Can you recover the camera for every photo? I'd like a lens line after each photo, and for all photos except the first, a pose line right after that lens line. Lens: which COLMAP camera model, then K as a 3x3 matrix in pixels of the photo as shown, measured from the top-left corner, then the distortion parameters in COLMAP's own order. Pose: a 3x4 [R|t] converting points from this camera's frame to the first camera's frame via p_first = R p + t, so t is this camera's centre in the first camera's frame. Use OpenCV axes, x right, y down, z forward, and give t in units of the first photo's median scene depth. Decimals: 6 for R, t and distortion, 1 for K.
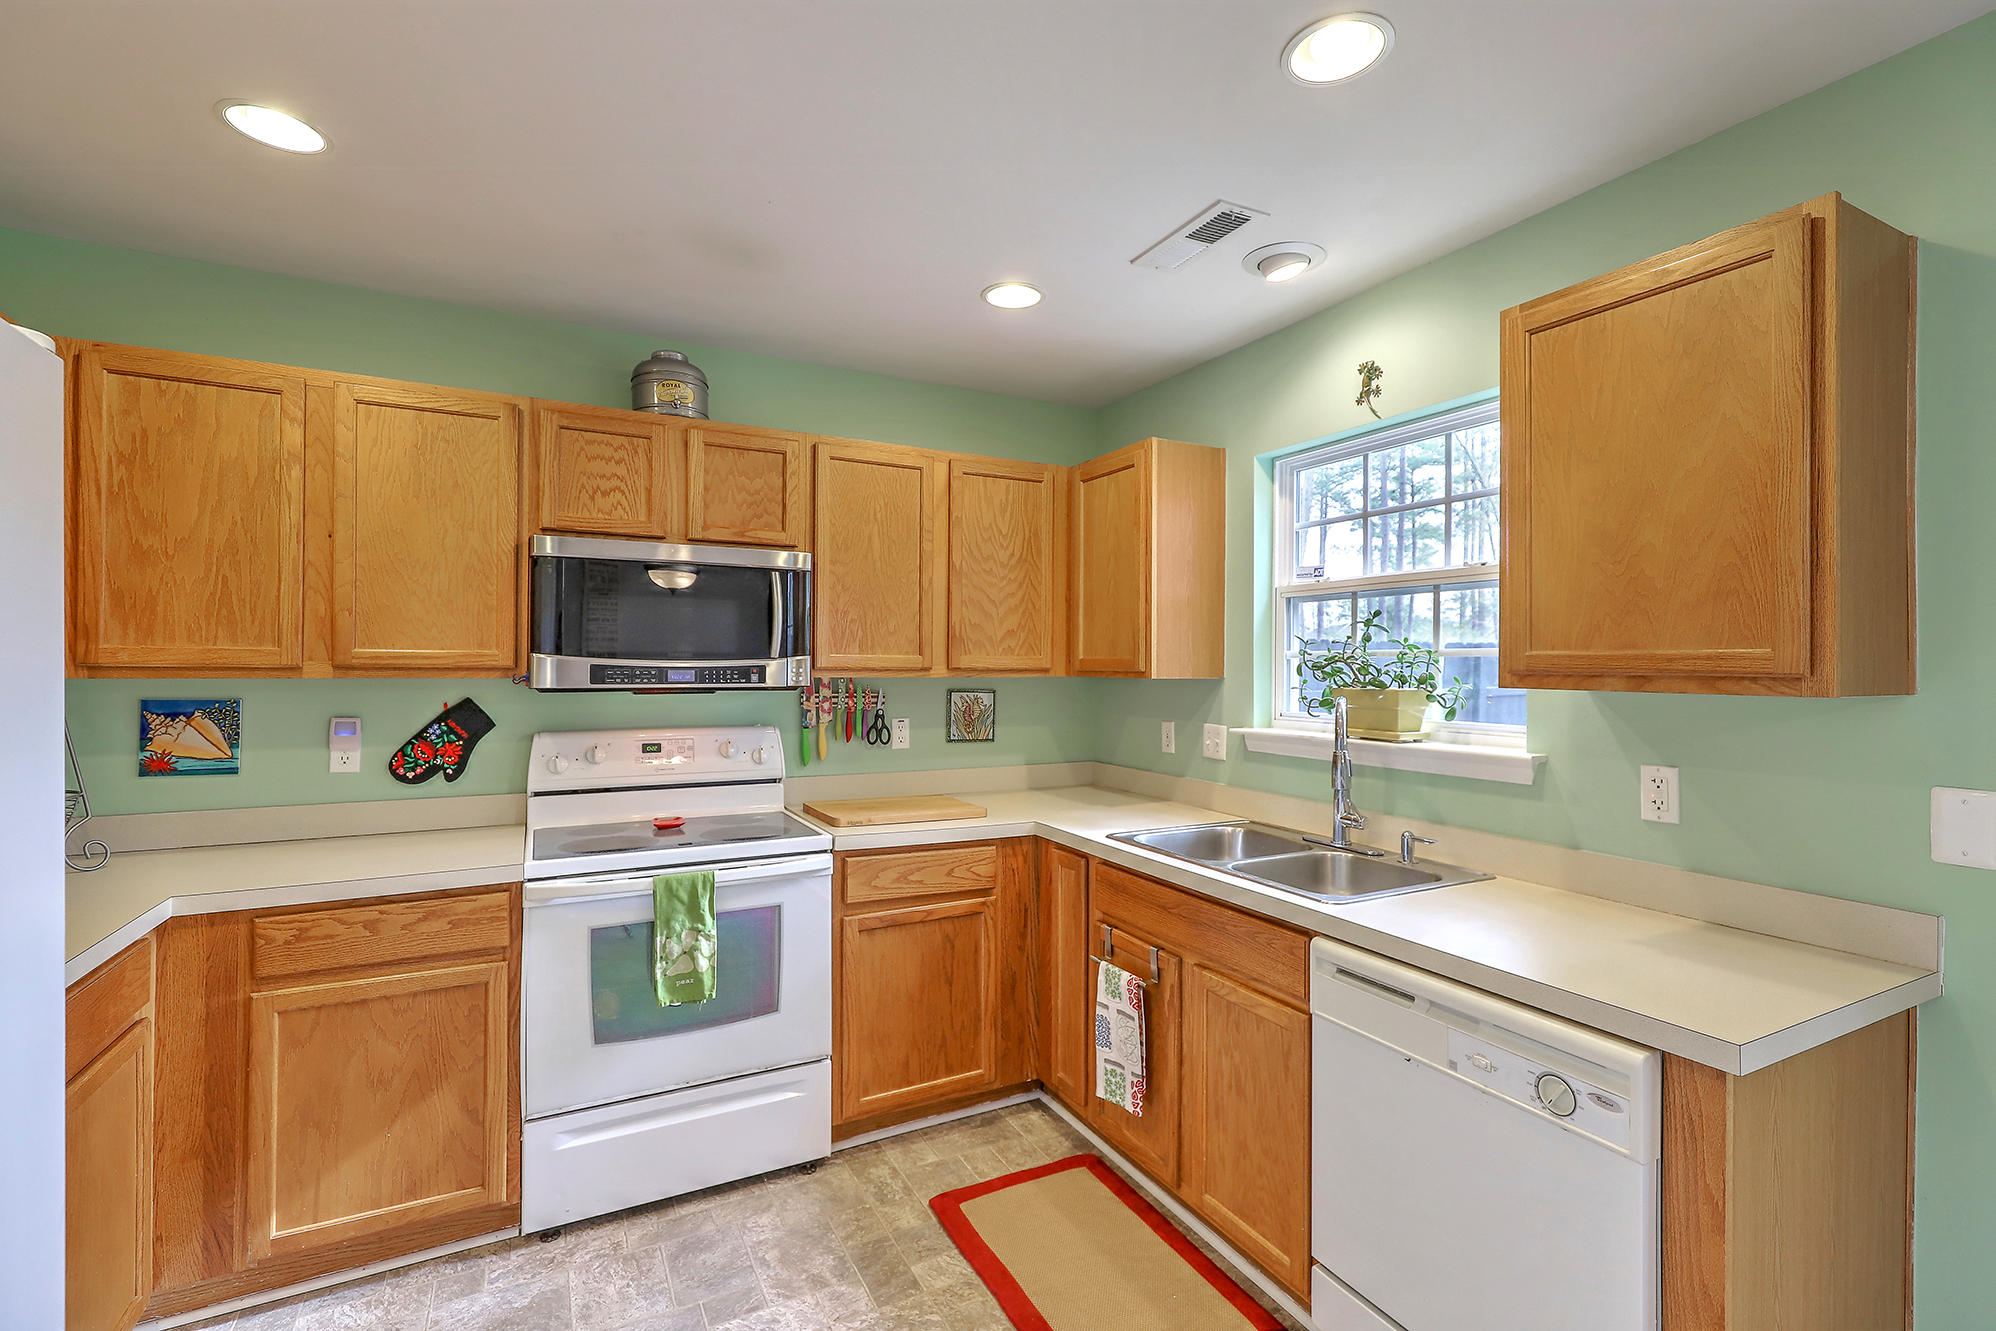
lens RADIAL K [[895.9, 0, 1009.3], [0, 895.9, 660.8], [0, 0, 1]] dist [-0.000058, 0.000087]
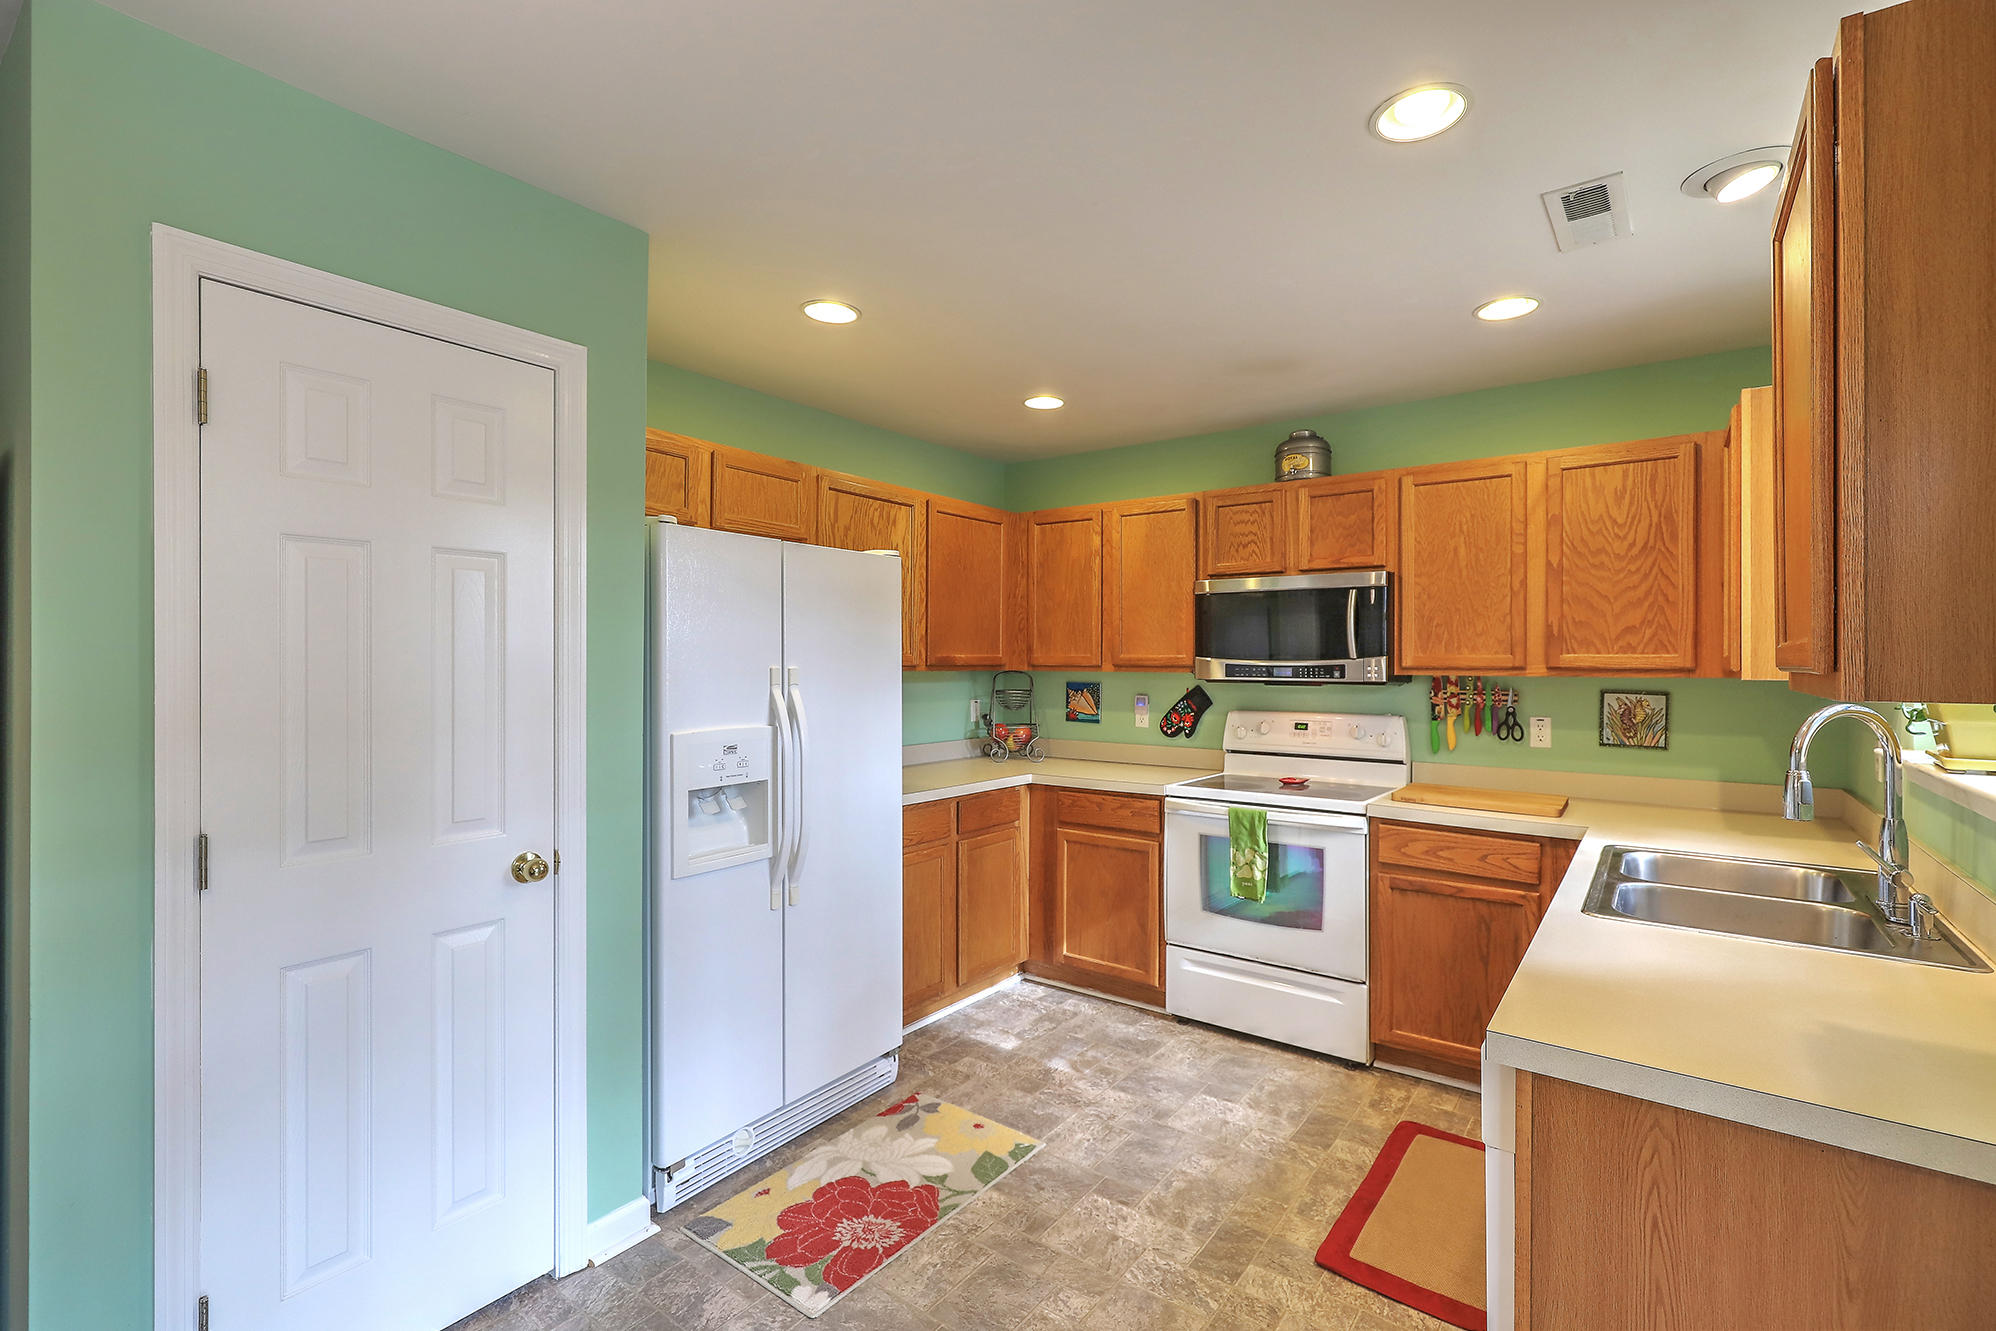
lens RADIAL K [[895.9, 0, 1009.3], [0, 895.9, 660.8], [0, 0, 1]] dist [-0.000058, 0.000087]
pose [[0.430587, -0.005113, -0.902535, 0.687426], [0.002895, 0.999987, -0.004283, 0.004106], [0.902544, -0.000769, 0.430596, 0.030885]]
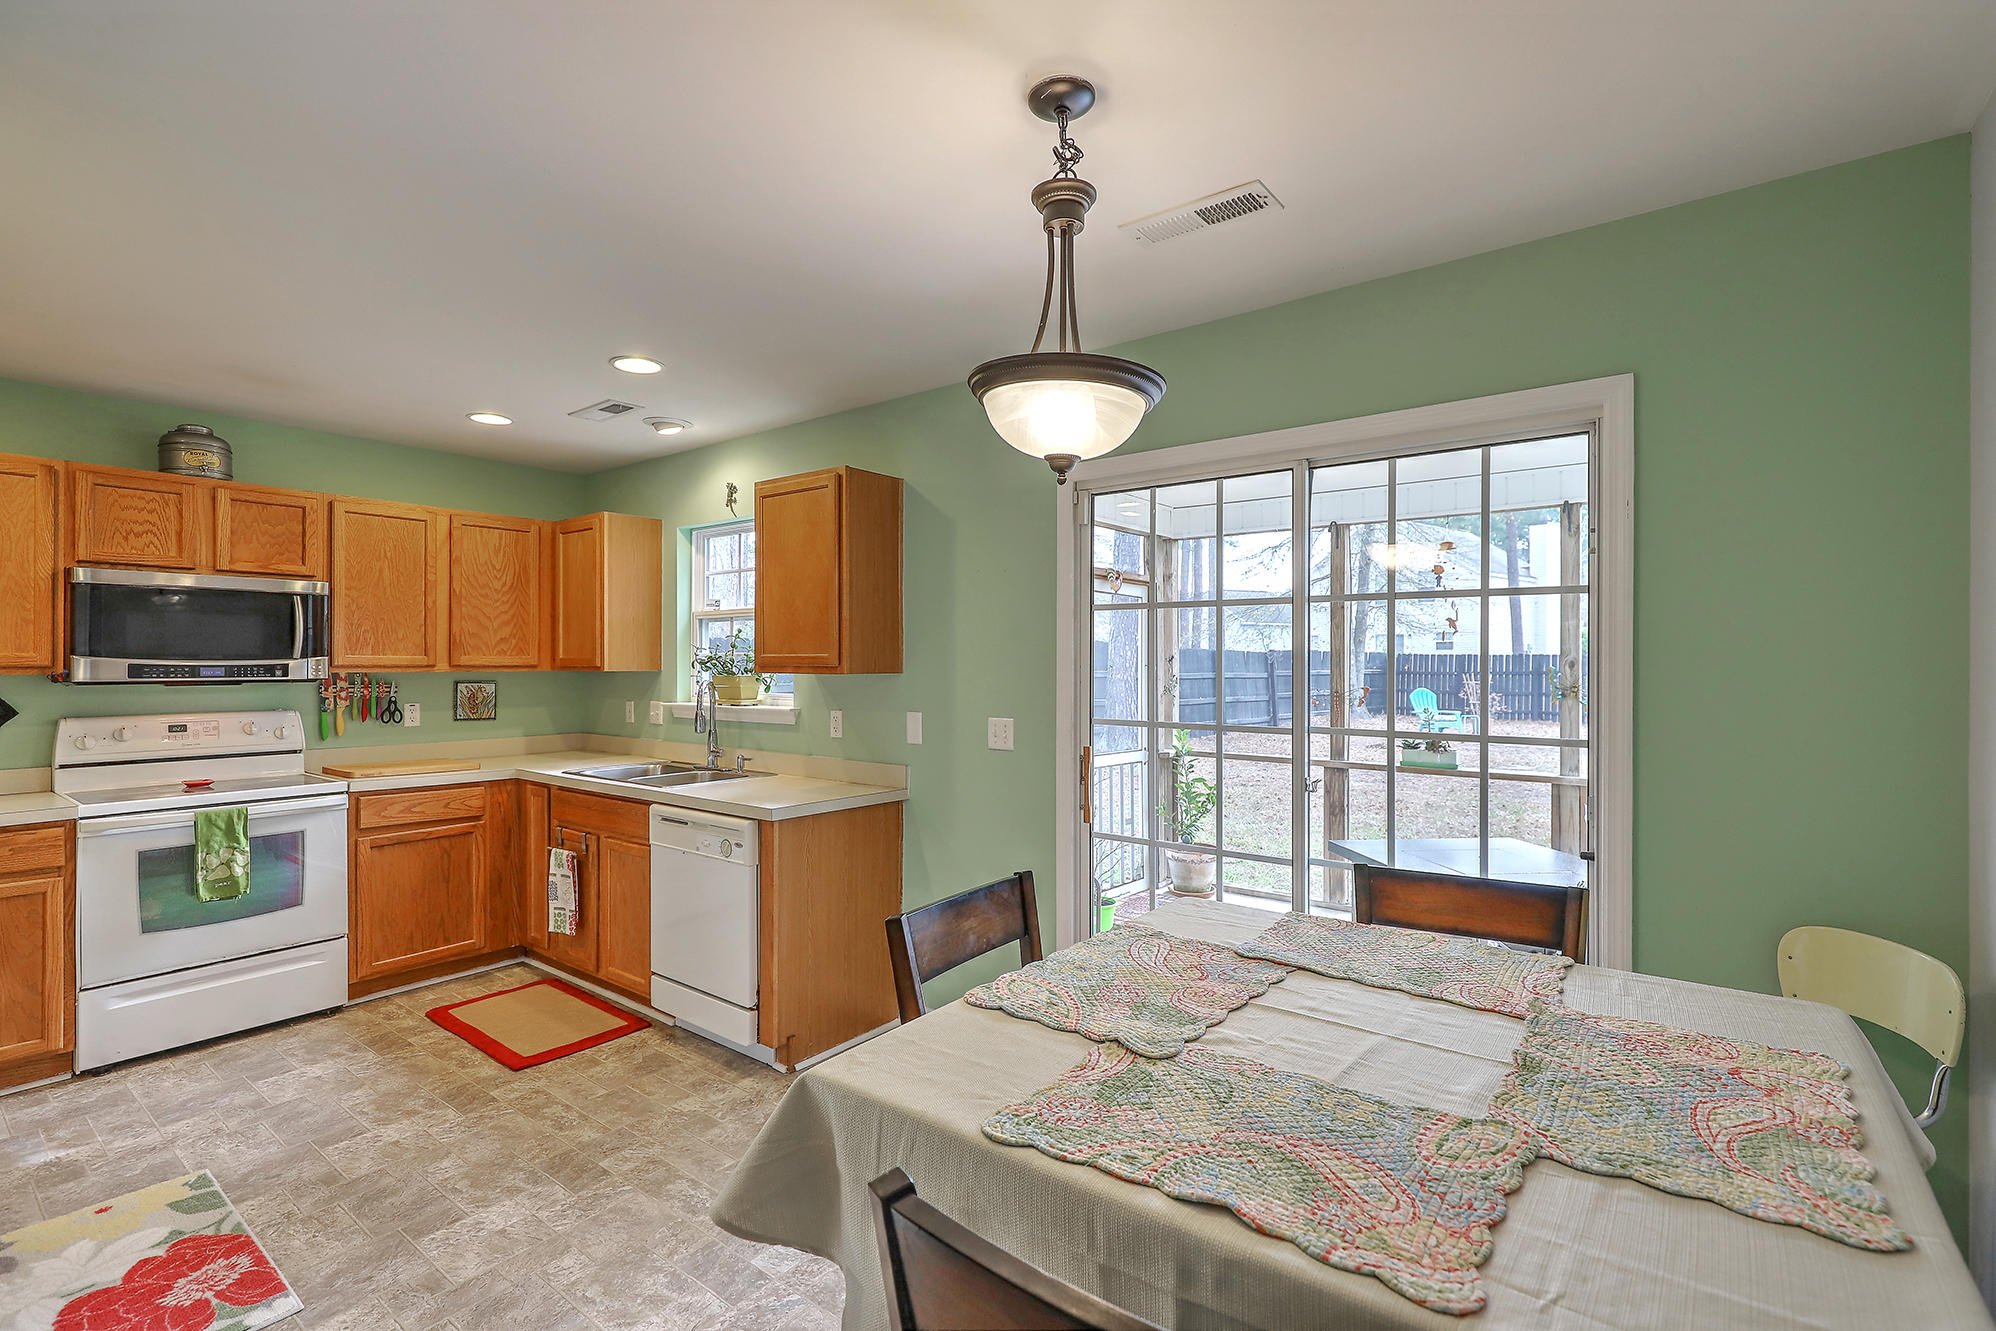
lens RADIAL K [[895.9, 0, 1009.3], [0, 895.9, 660.8], [0, 0, 1]] dist [-0.000058, 0.000087]
pose [[0.908417, -0.004388, 0.418041, 0.164724], [0.003047, 0.999988, 0.003875, -0.001538], [-0.418053, -0.002247, 0.908420, -0.740070]]
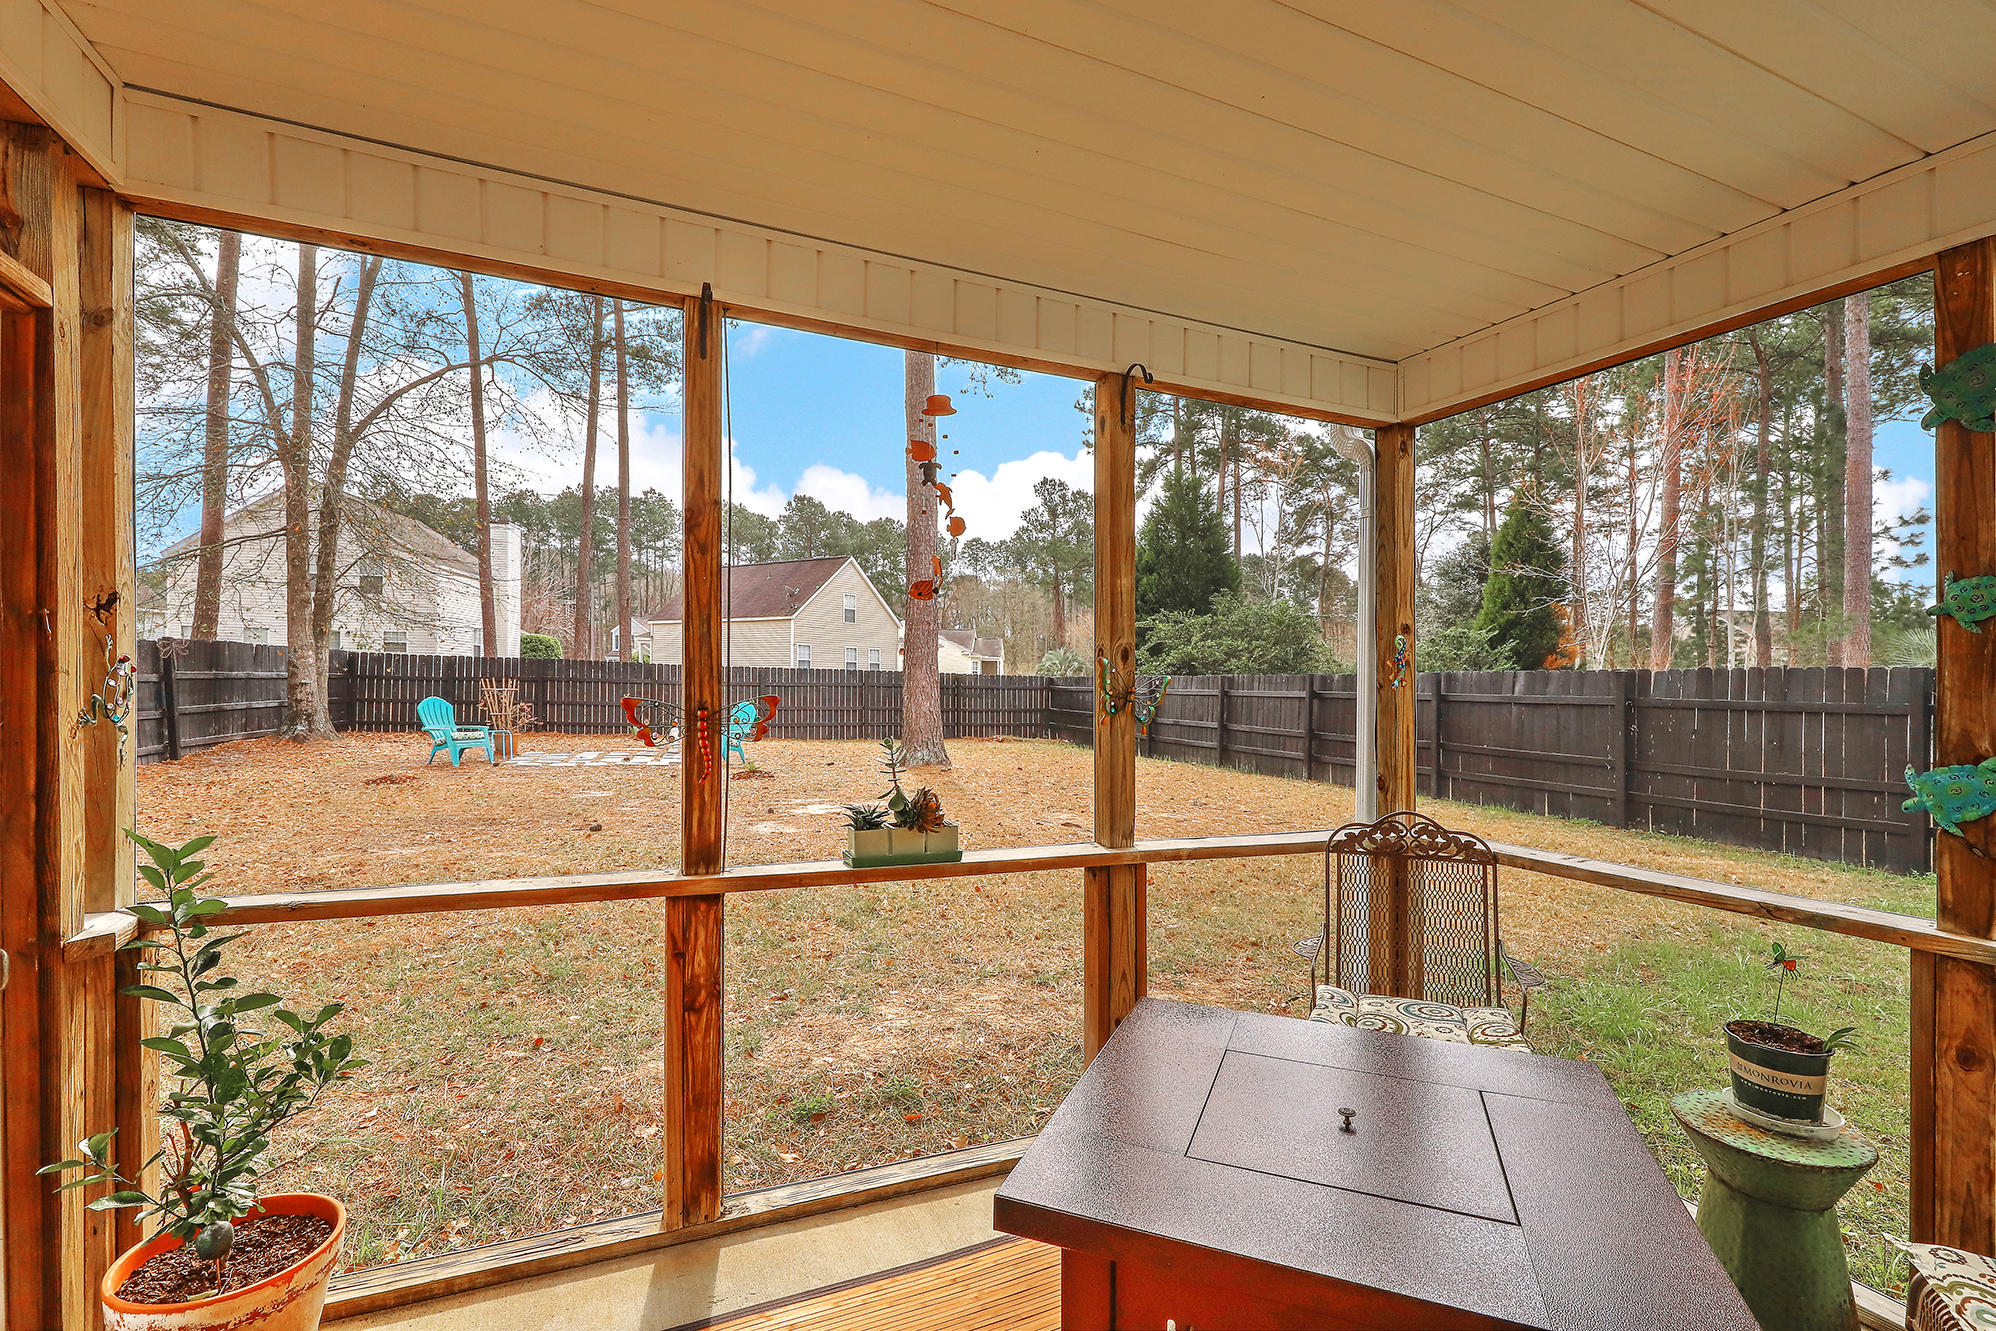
lens RADIAL K [[901.9, 0, 996.9], [0, 901.9, 702.9], [0, 0, 1]] dist [-0.000458, 0.000014]
pose [[0.070380, -0.028198, 0.997122, 0.928205], [-0.022696, 0.999296, 0.029862, 0.046339], [-0.997262, -0.024732, 0.069690, 0.549747]]
